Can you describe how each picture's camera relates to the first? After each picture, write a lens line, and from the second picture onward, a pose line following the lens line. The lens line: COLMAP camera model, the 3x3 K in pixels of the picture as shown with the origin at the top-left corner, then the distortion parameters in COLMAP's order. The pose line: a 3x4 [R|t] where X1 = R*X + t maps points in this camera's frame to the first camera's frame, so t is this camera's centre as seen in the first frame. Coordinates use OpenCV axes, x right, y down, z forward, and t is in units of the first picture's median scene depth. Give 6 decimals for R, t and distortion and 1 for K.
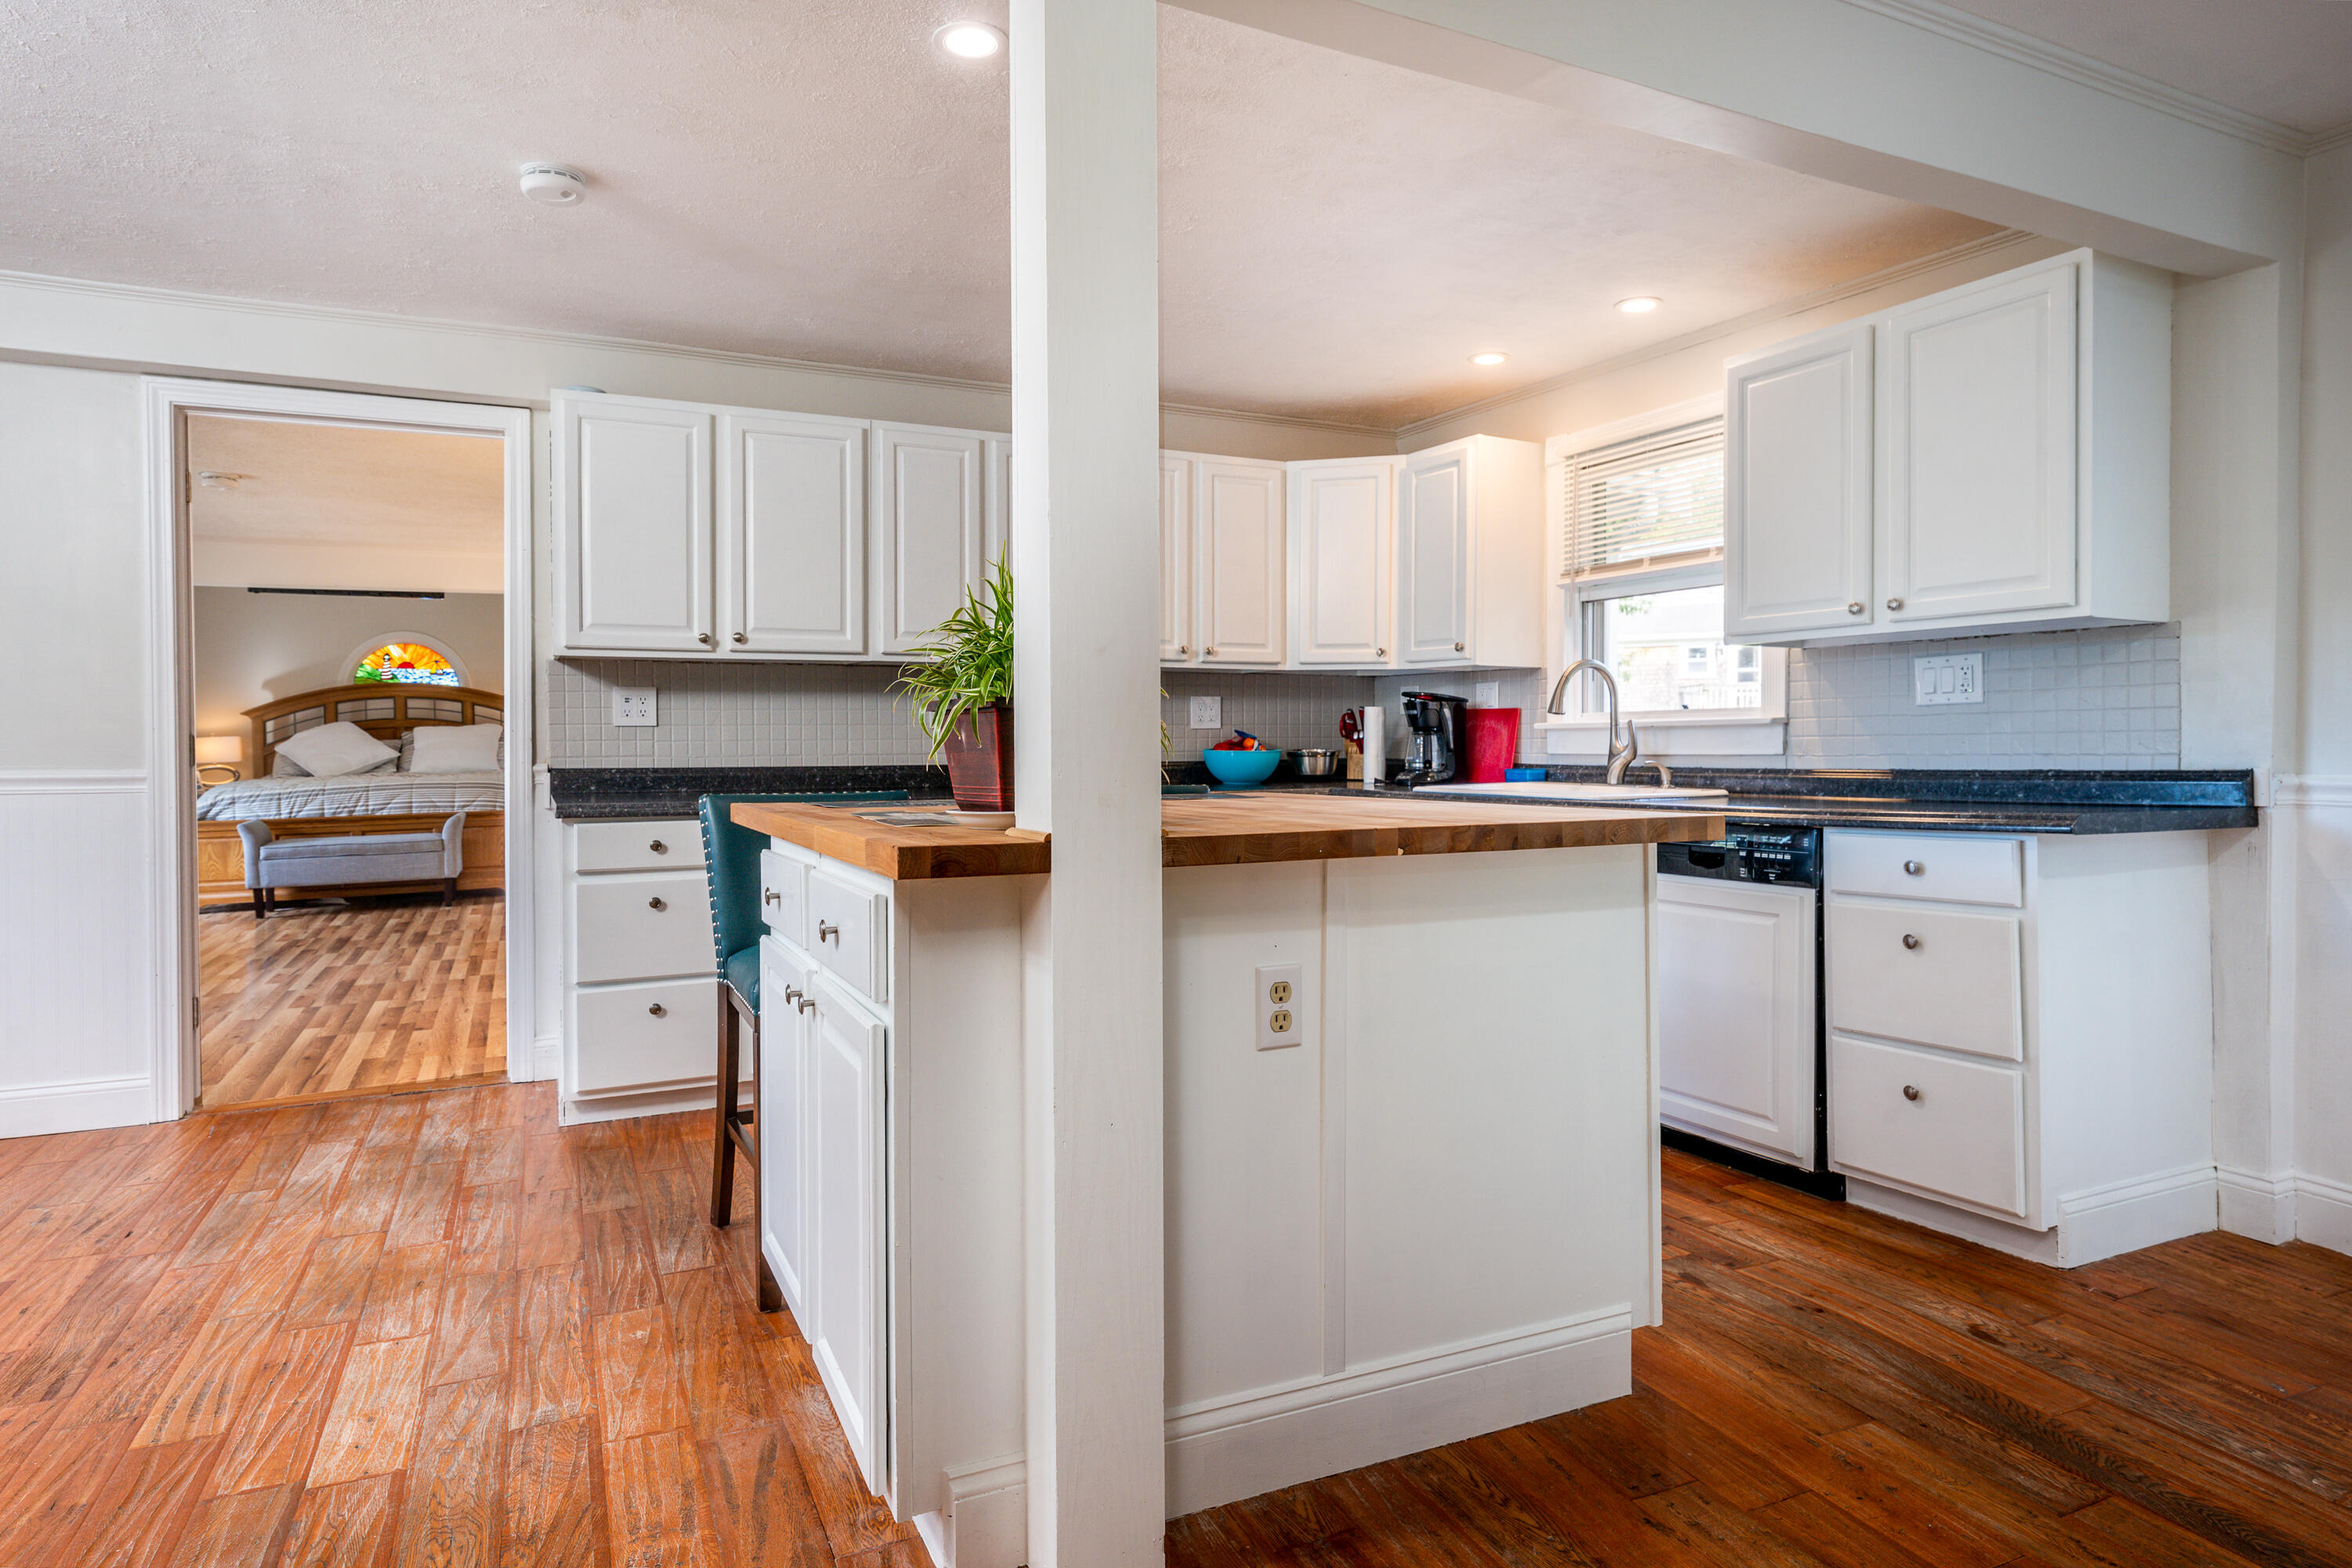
lens RADIAL K [[1507.9, 0, 1254.7], [0, 1507.9, 748.1], [0, 0, 1]] dist [0.035847, 0.004452]
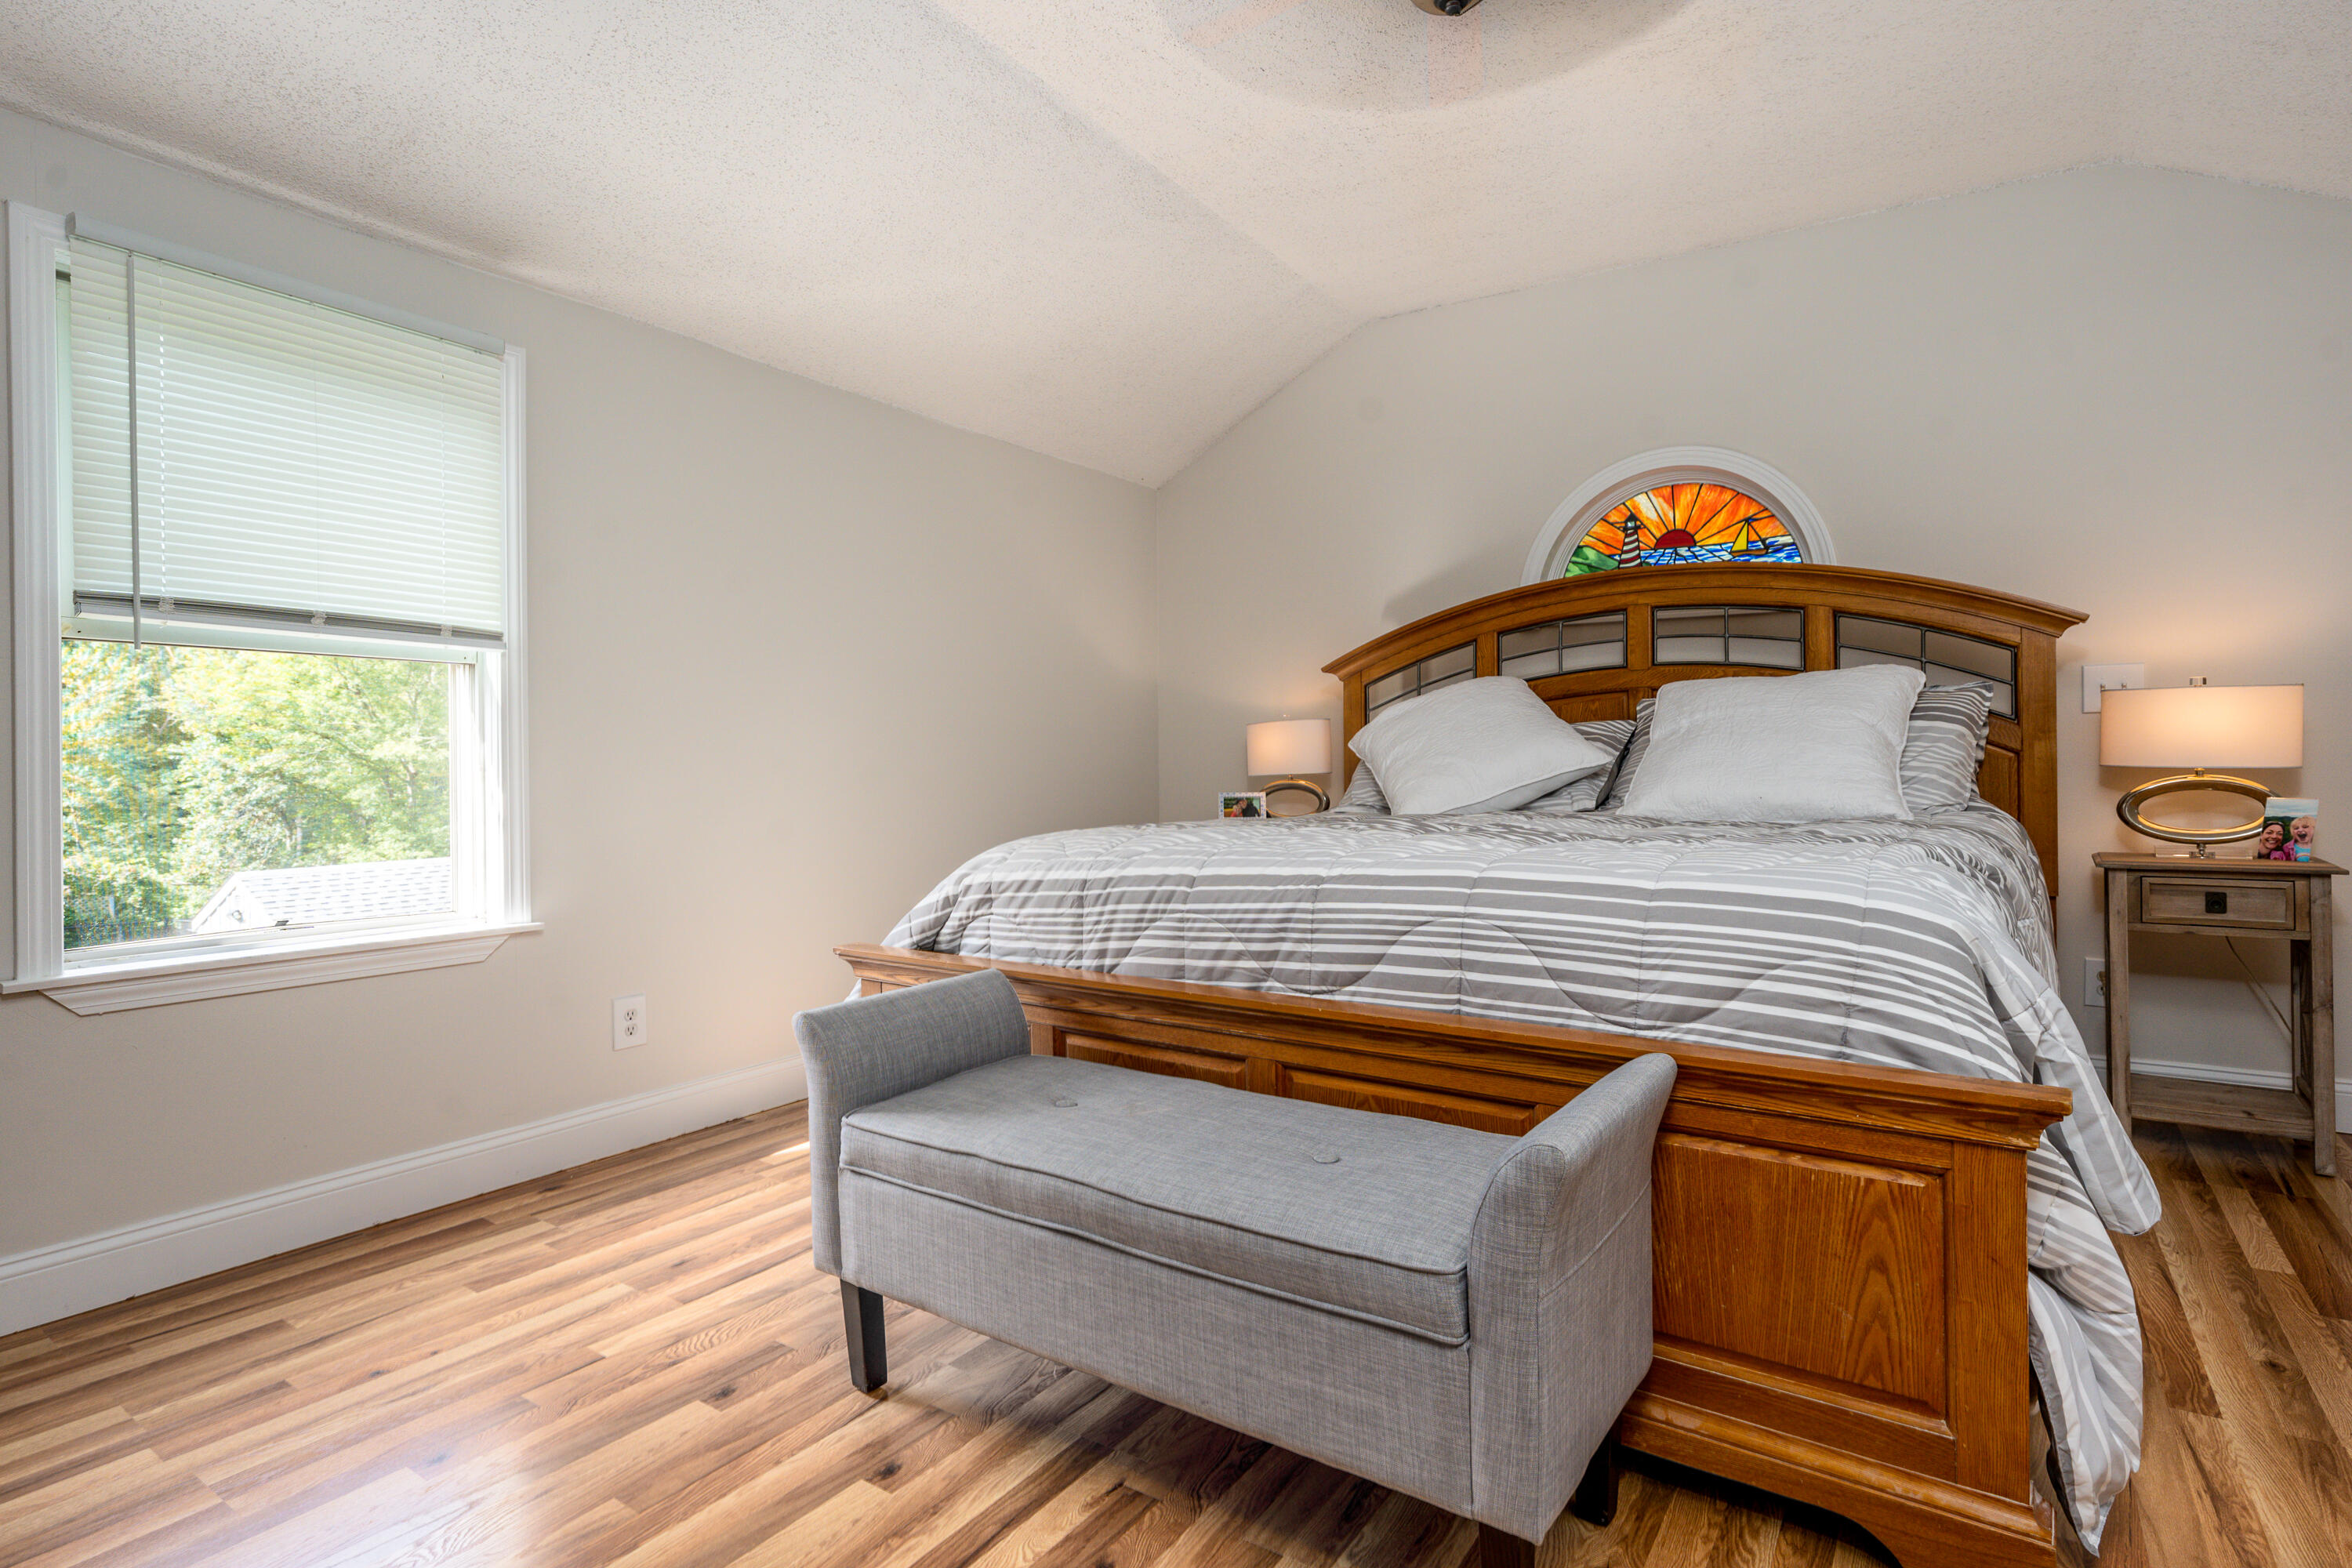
lens RADIAL K [[1261.1, 0, 1135.2], [0, 1261.1, 779.2], [0, 0, 1]] dist [0.017279, -0.003448]
pose [[0.511967, 0.016230, -0.858852, -0.429259], [-0.012437, 0.999857, 0.011480, 0.007469], [0.858915, 0.004804, 0.512096, 0.885863]]
